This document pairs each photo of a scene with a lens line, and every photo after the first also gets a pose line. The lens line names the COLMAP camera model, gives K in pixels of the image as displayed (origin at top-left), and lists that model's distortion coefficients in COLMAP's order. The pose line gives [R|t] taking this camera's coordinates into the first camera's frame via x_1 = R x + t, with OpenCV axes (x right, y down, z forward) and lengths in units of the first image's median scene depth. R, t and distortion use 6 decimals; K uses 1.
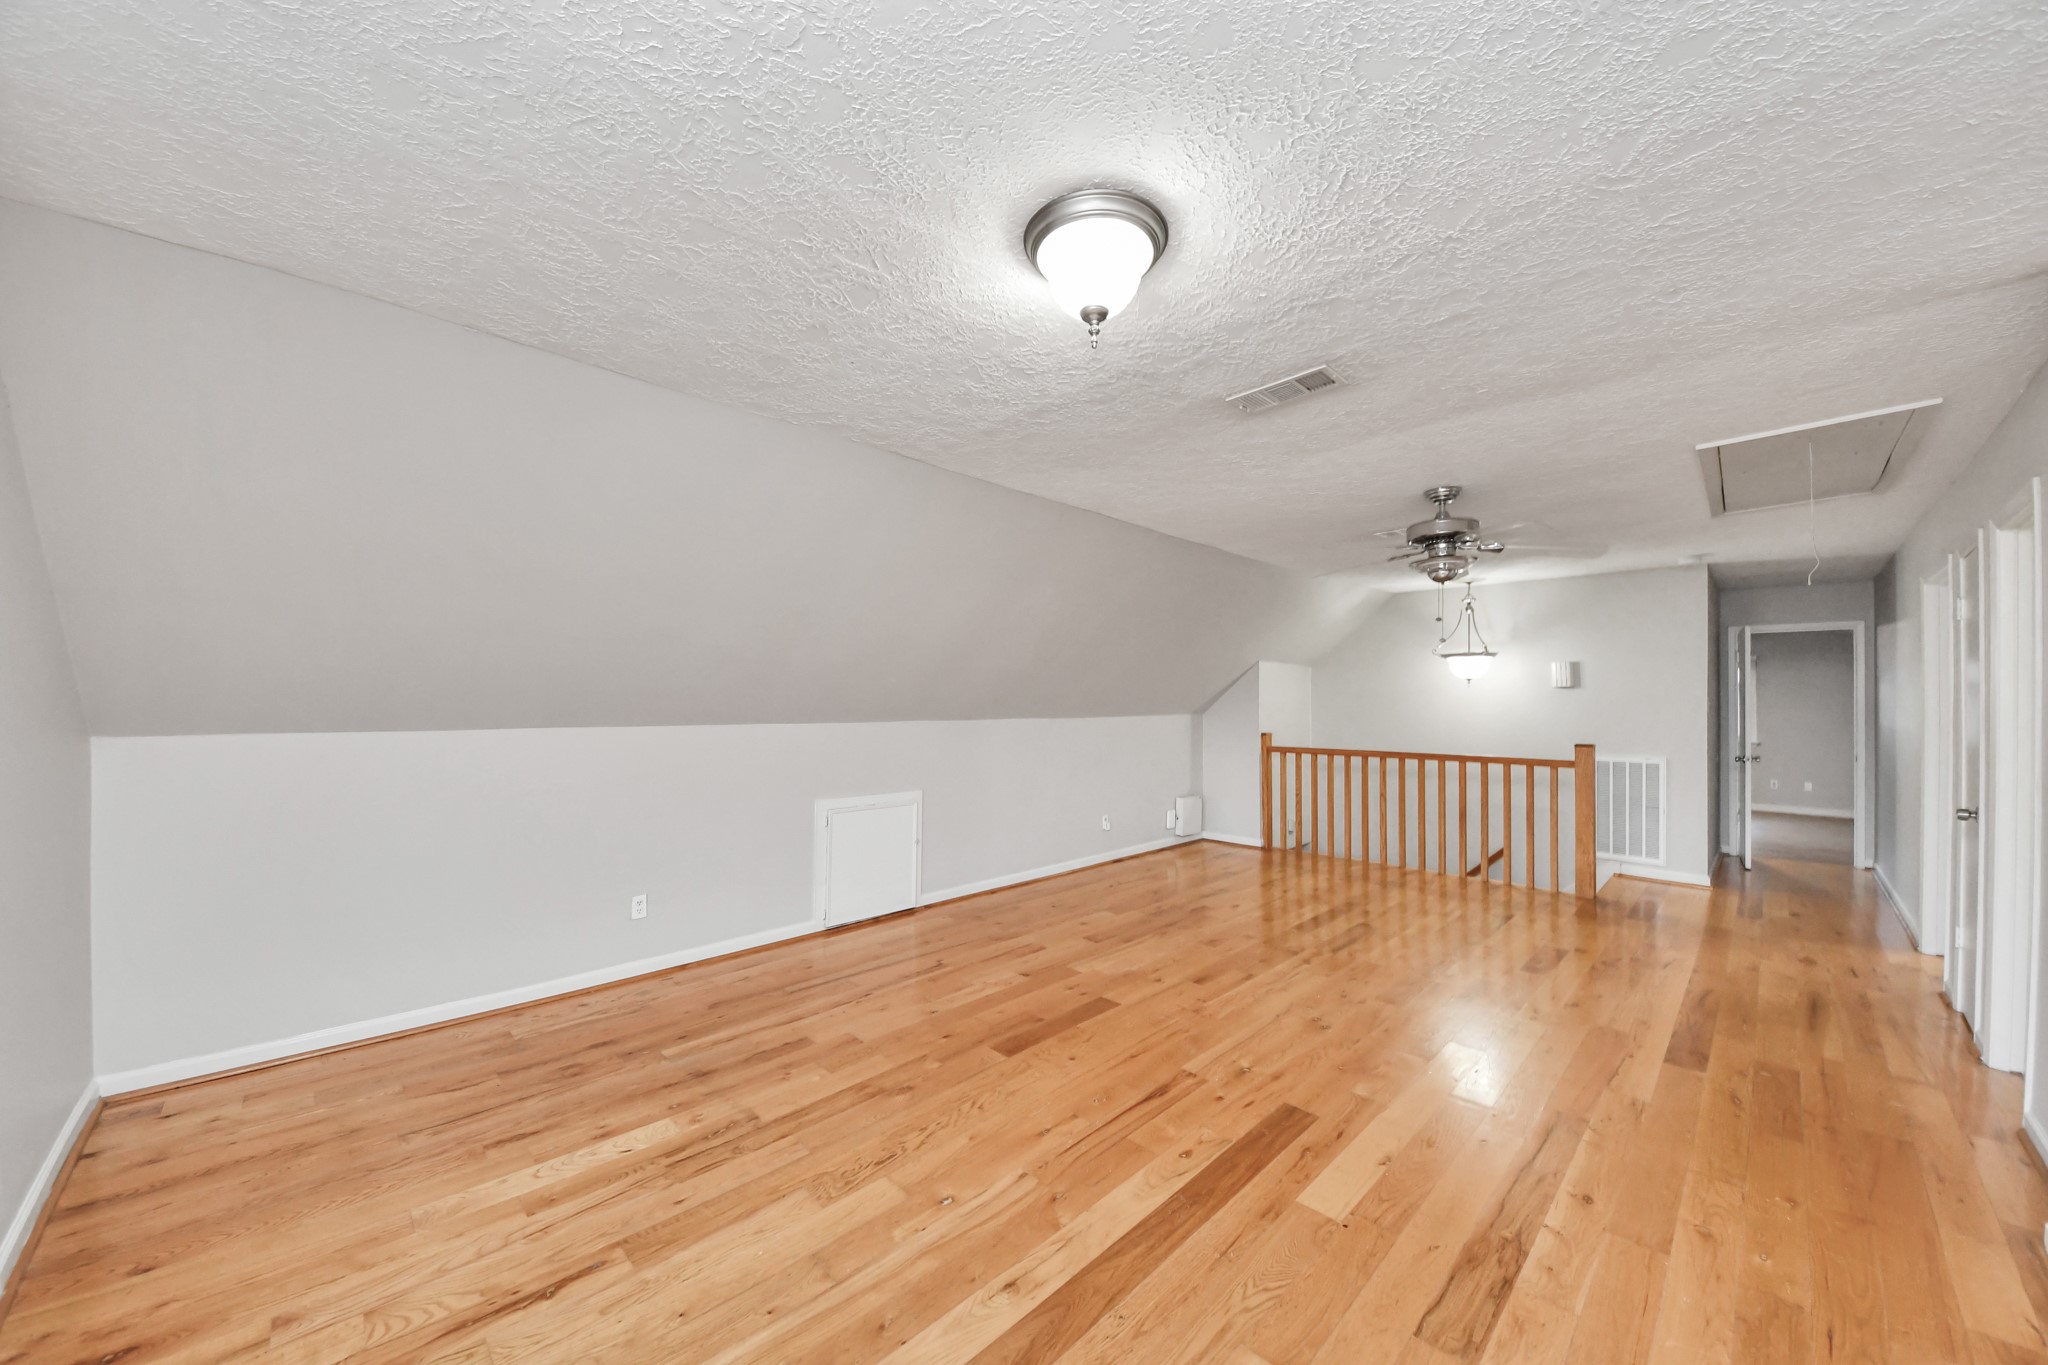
lens RADIAL K [[772.9, 0, 1030.9], [0, 772.9, 691.8], [0, 0, 1]] dist [-0.000061, -0.000256]
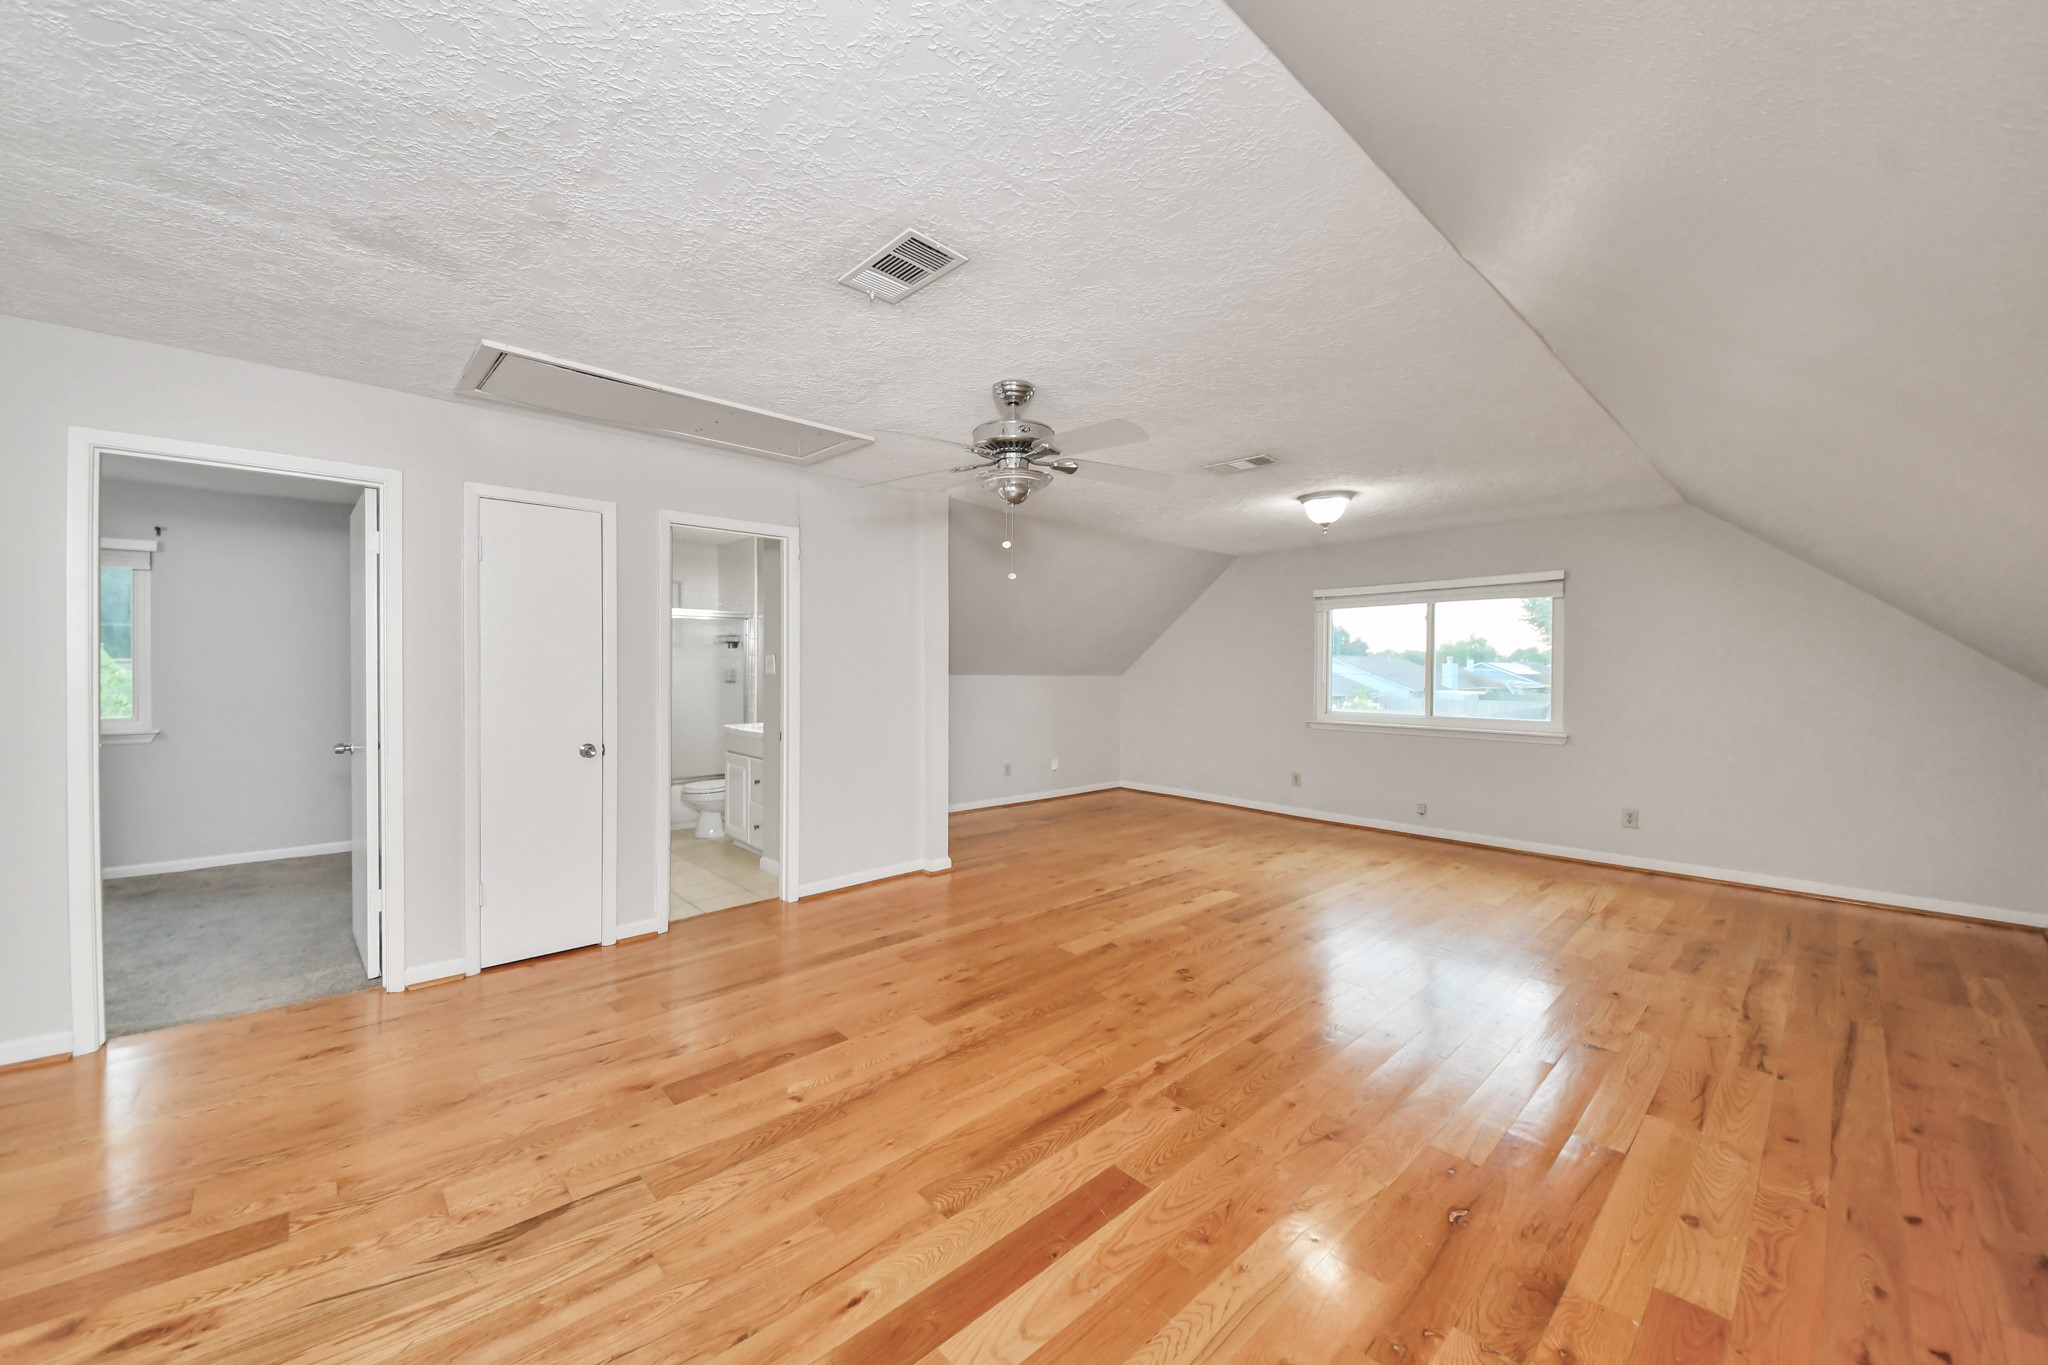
lens RADIAL K [[772.9, 0, 1030.9], [0, 772.9, 691.8], [0, 0, 1]] dist [-0.000061, -0.000256]
pose [[-0.999503, -0.009537, 0.030037, 0.510791], [-0.008873, 0.999715, 0.022162, 0.050177], [-0.030240, 0.021884, -0.999303, 1.848658]]
